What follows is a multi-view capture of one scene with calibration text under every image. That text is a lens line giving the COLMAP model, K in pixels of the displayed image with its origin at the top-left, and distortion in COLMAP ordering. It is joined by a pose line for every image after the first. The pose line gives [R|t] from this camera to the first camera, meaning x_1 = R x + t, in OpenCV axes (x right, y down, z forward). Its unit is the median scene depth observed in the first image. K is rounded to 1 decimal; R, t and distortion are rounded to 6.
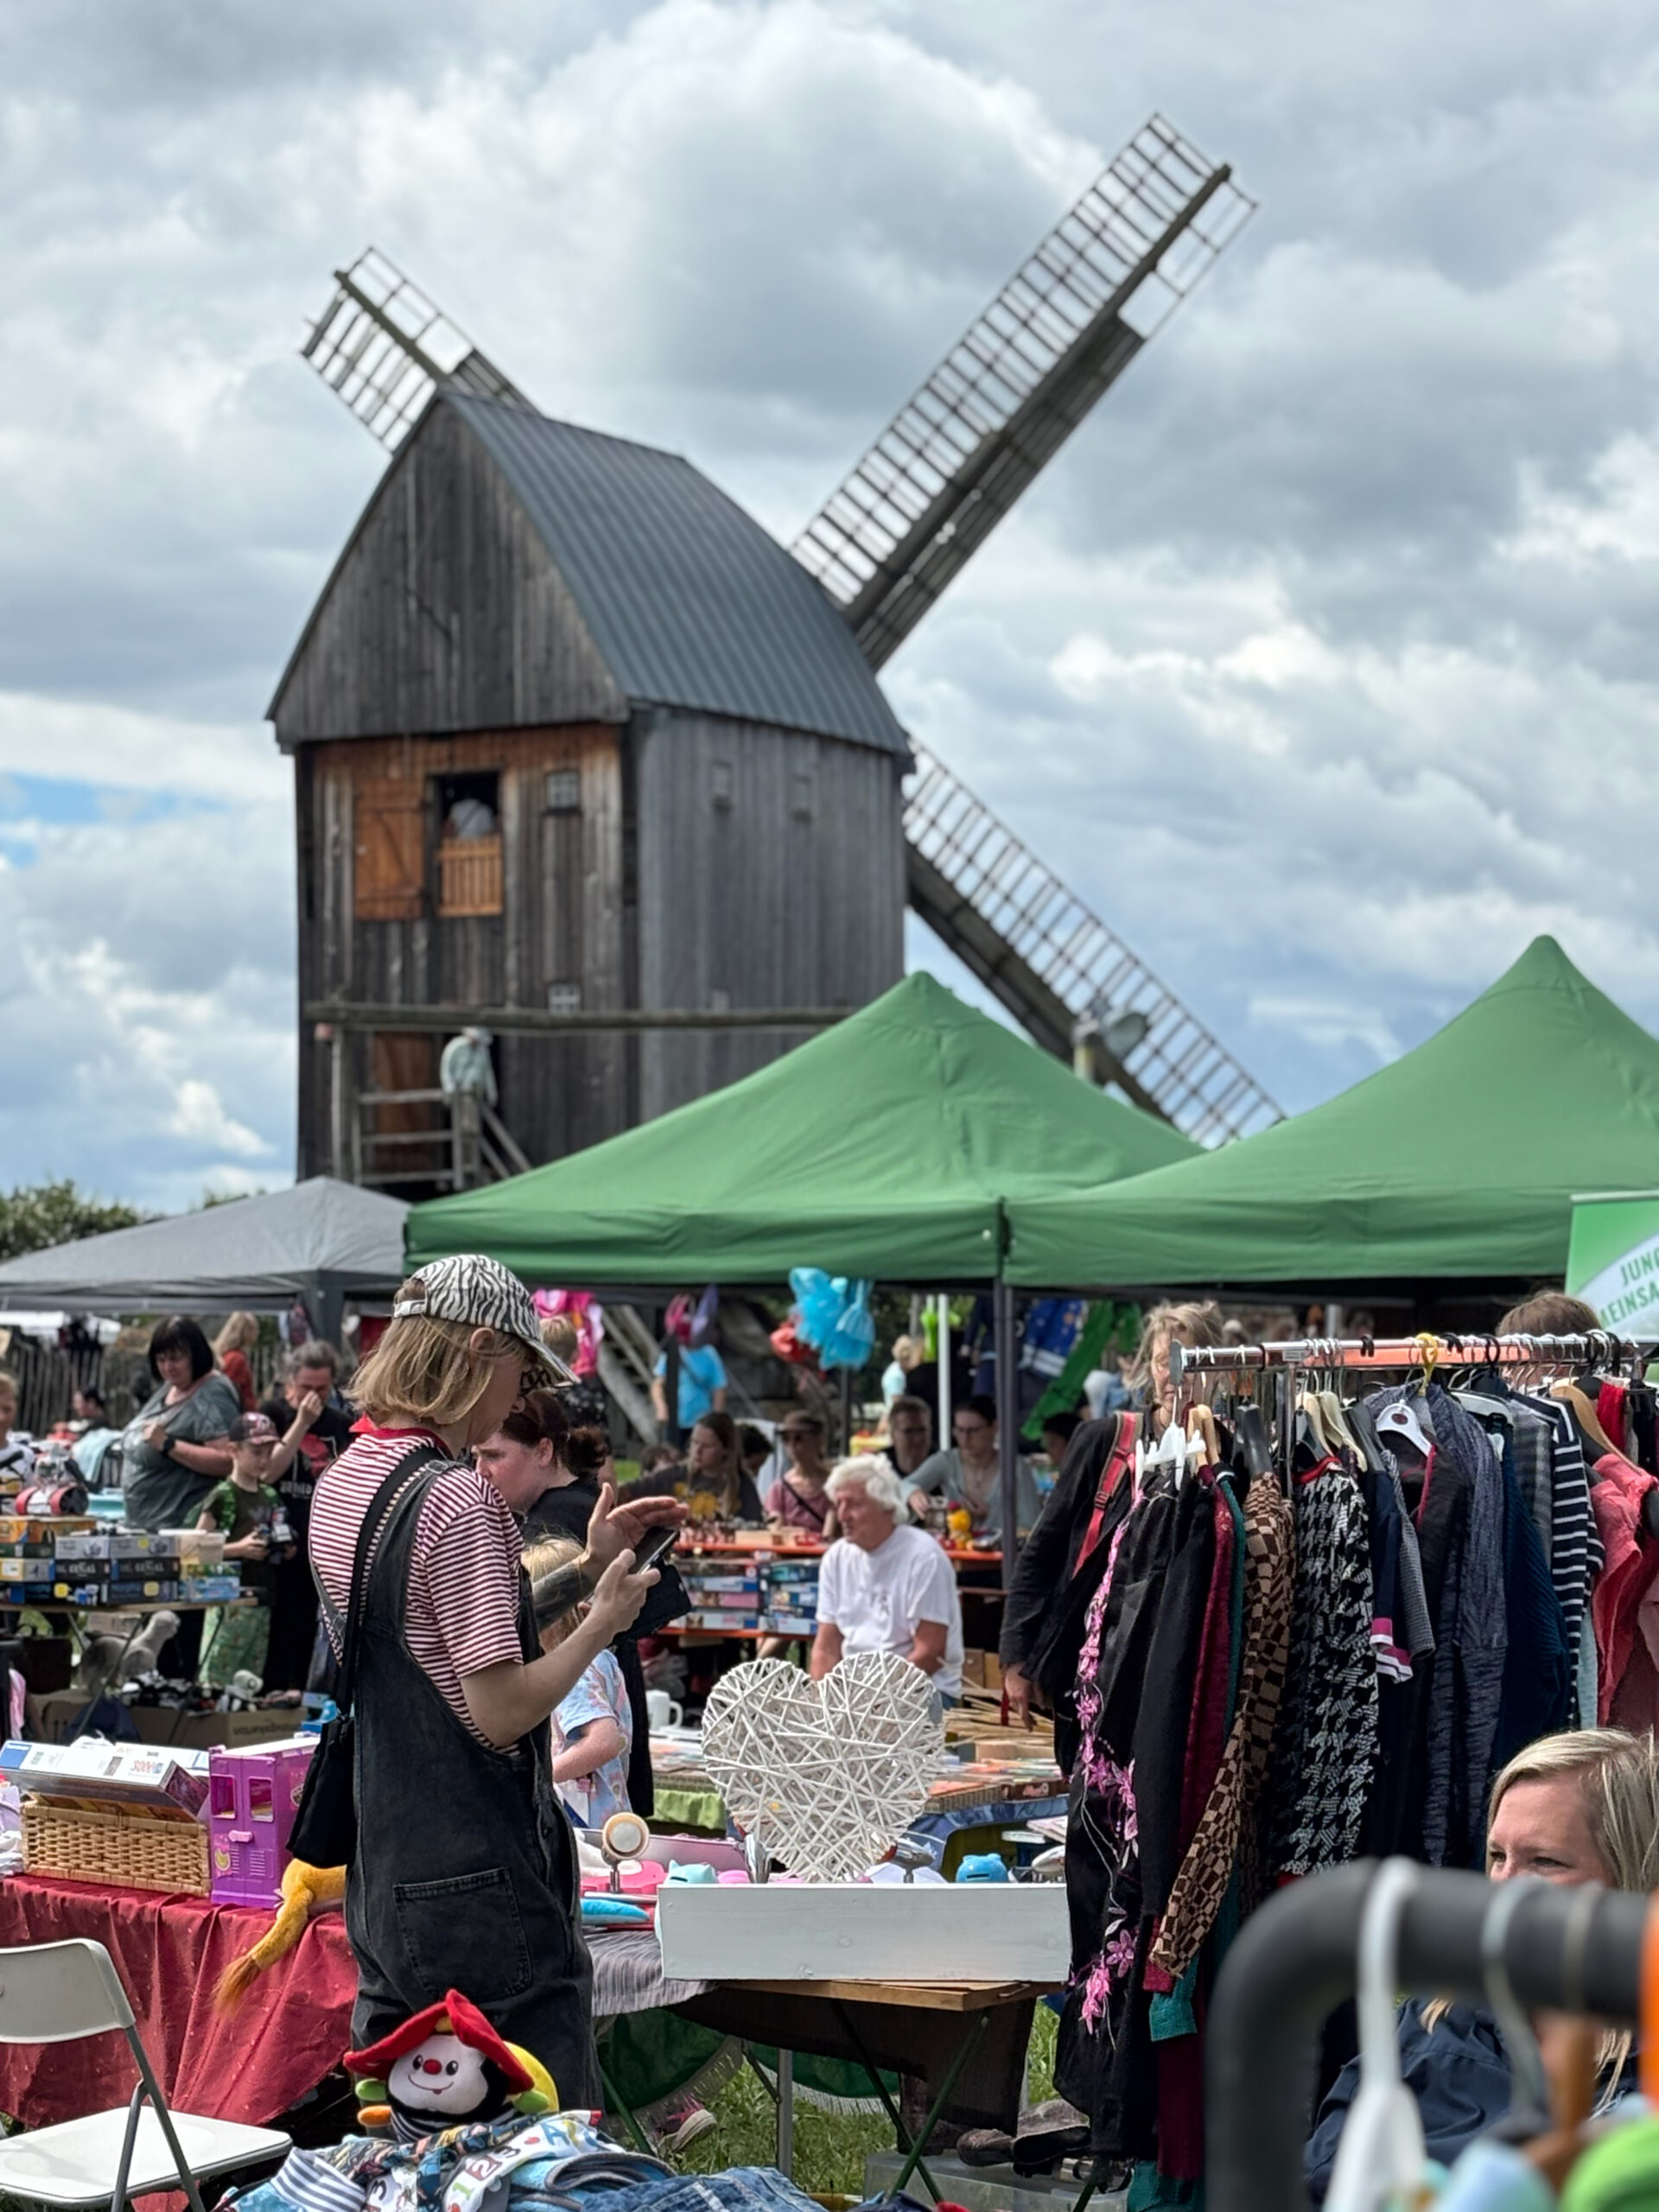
lens RADIAL K [[4999.0, 0, 829.5], [0, 4999.0, 1106.0], [0, 0, 1]] dist [0.223771, -0.388849]
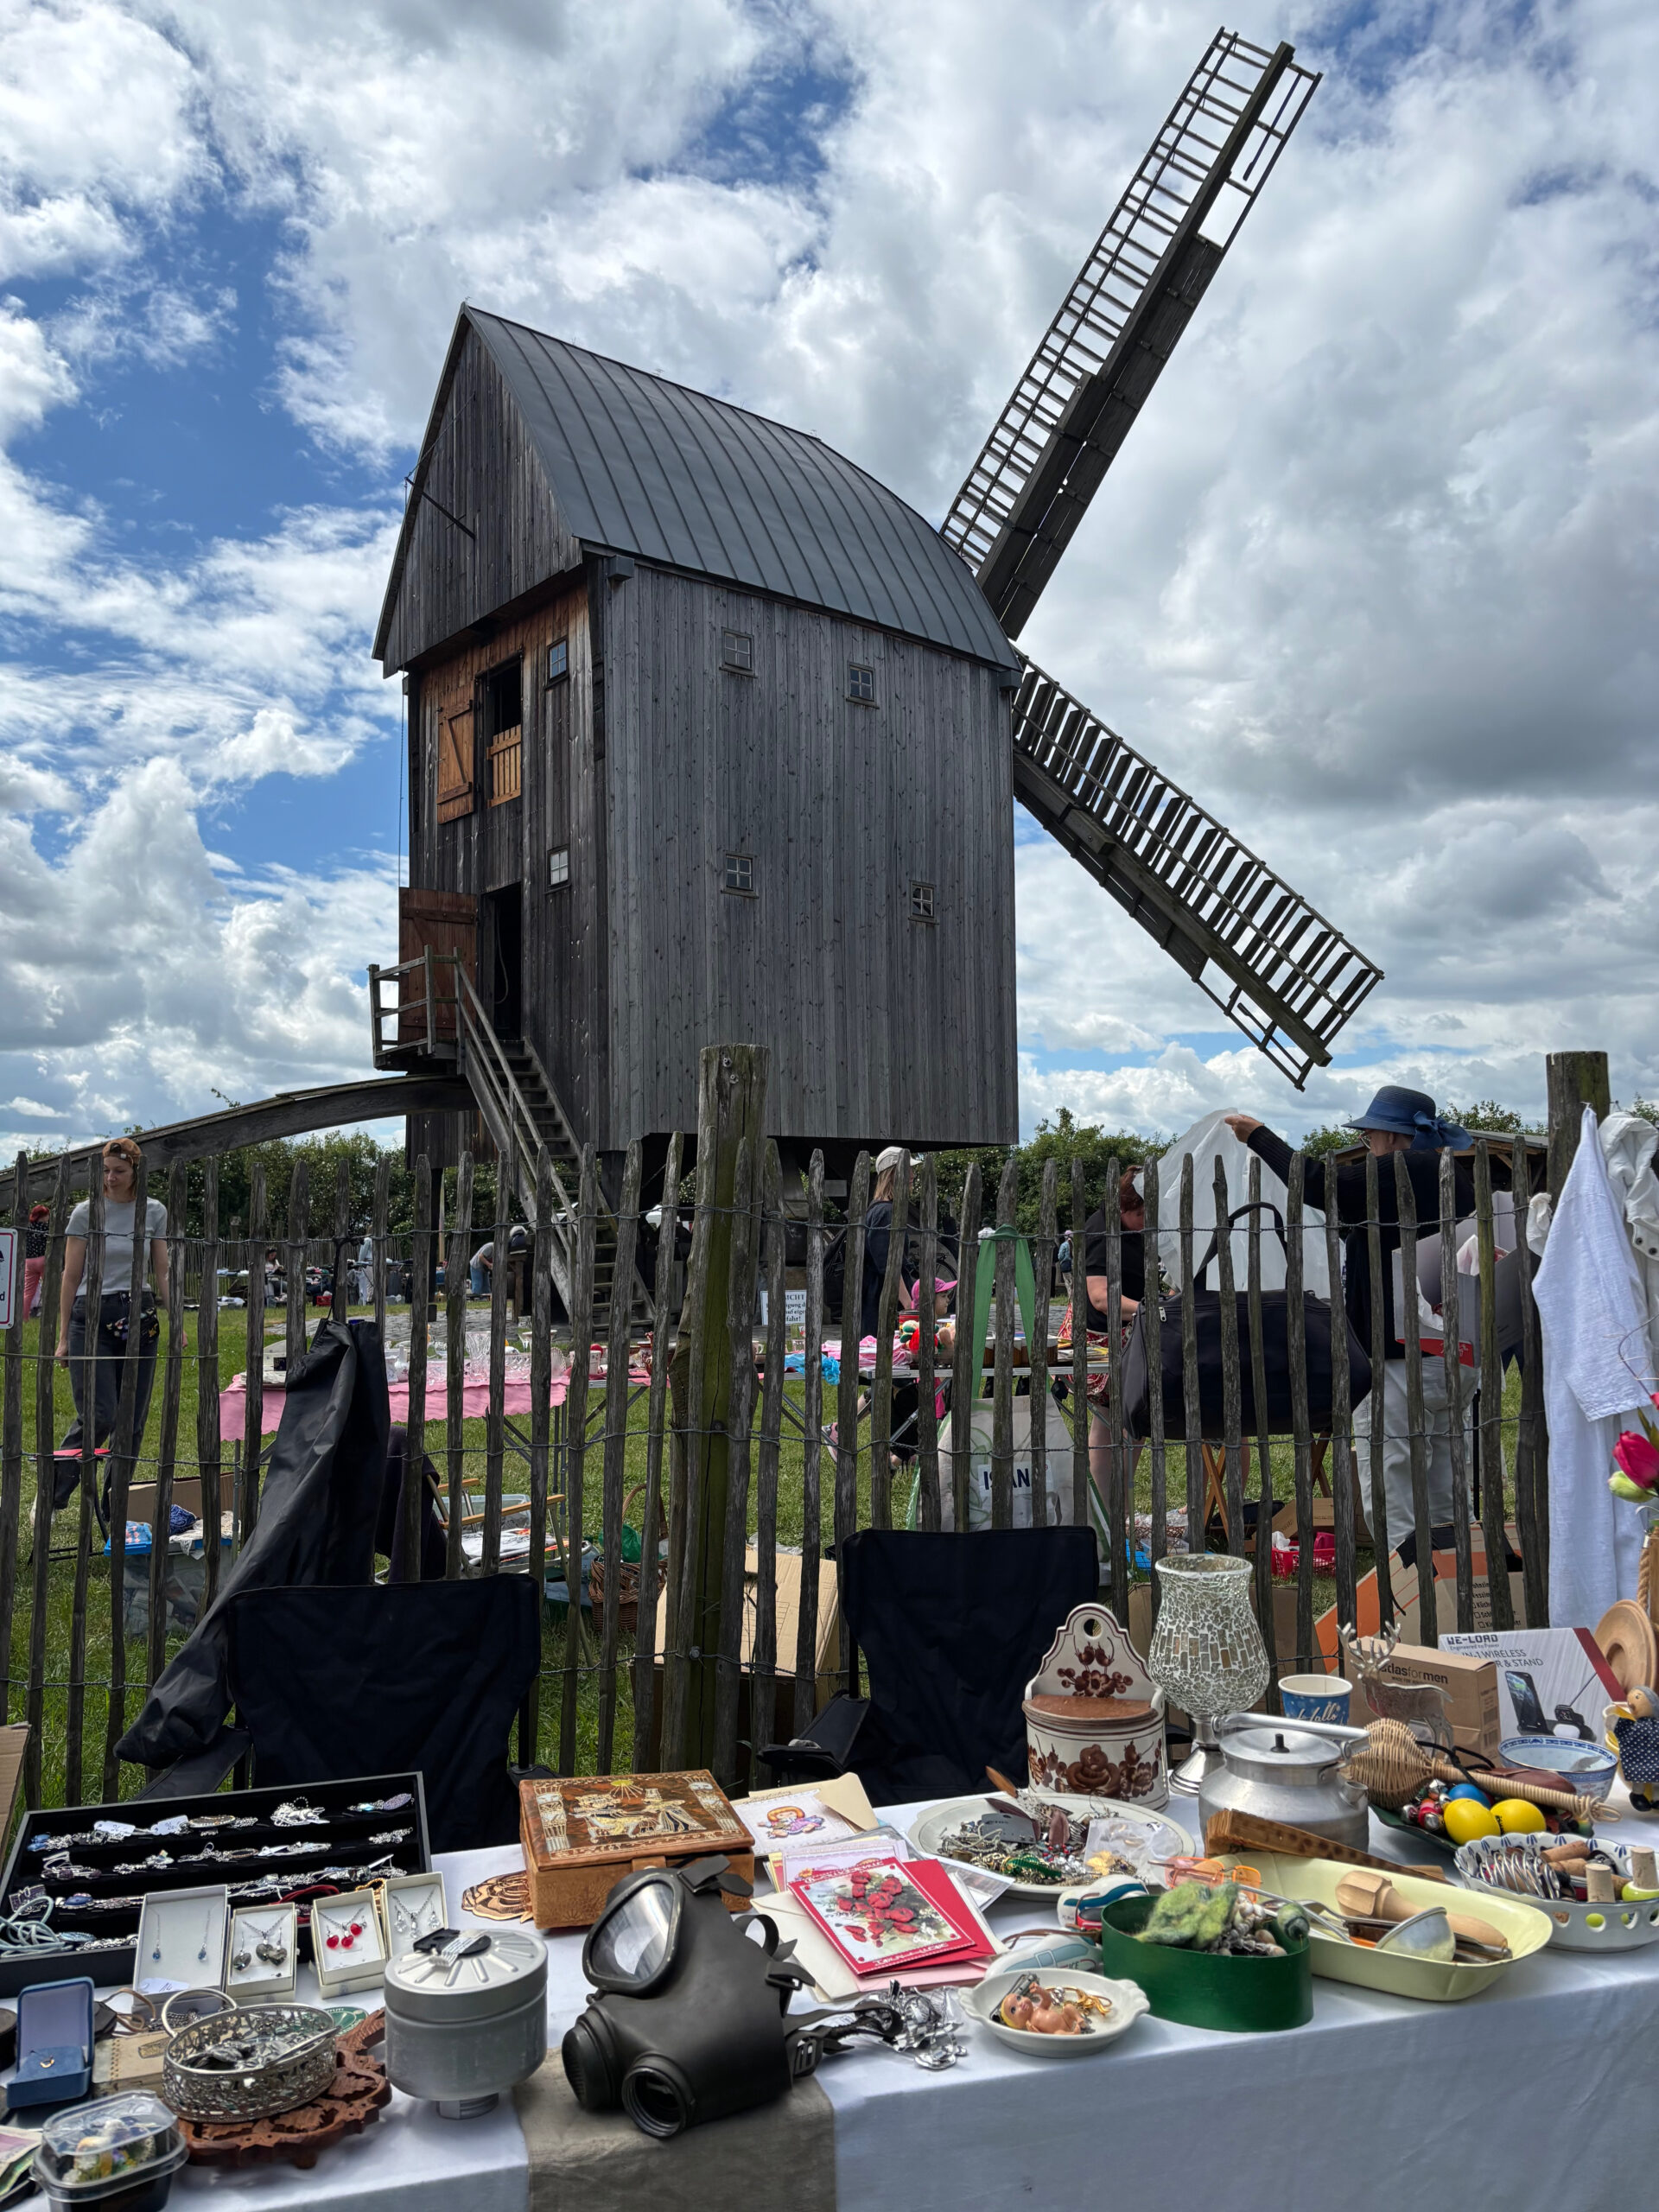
lens RADIAL K [[1638.8, 0, 829.5], [0, 1638.8, 1106.0], [0, 0, 1]] dist [0.010189, 0.006265]
pose [[0.935179, -0.037024, -0.352235, 0.108183], [0.030660, 0.999250, -0.023632, 0.034965], [0.352846, 0.011301, 0.935613, 0.696512]]
